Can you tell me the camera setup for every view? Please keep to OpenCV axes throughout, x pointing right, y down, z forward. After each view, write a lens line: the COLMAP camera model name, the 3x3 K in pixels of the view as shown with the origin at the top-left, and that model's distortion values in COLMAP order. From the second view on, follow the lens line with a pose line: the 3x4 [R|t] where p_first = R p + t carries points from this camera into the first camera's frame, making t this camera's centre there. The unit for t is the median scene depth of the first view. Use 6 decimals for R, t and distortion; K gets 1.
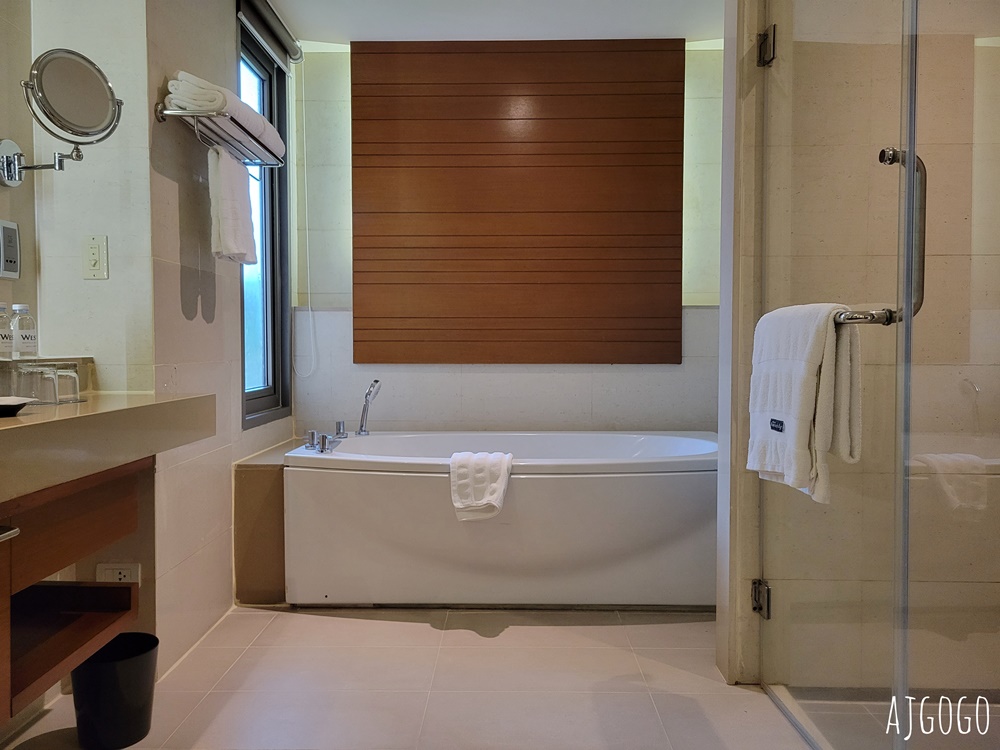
lens RADIAL K [[755.0, 0, 504.0], [0, 755.0, 370.2], [0, 0, 1]] dist [0.045718, -0.040310]
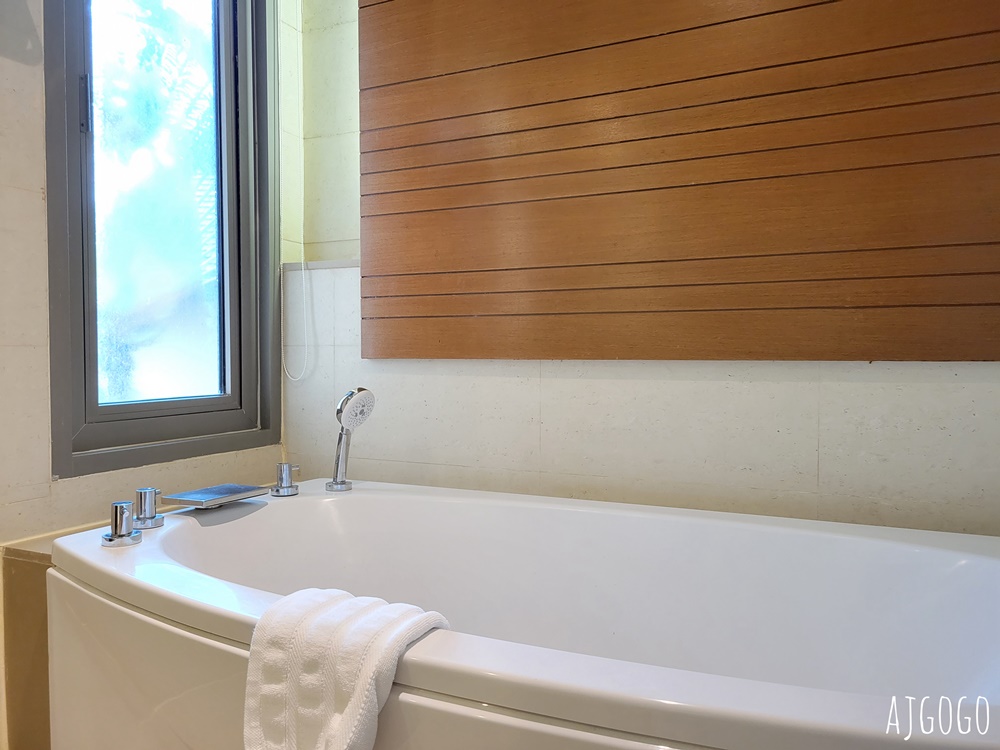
lens RADIAL K [[755.0, 0, 506.4], [0, 755.0, 369.9], [0, 0, 1]] dist [0.045718, -0.040310]
pose [[0.902821, 0.010890, -0.429878, 0.193495], [-0.011946, 0.999929, 0.000242, -0.001838], [0.429850, 0.004917, 0.902887, 0.724846]]
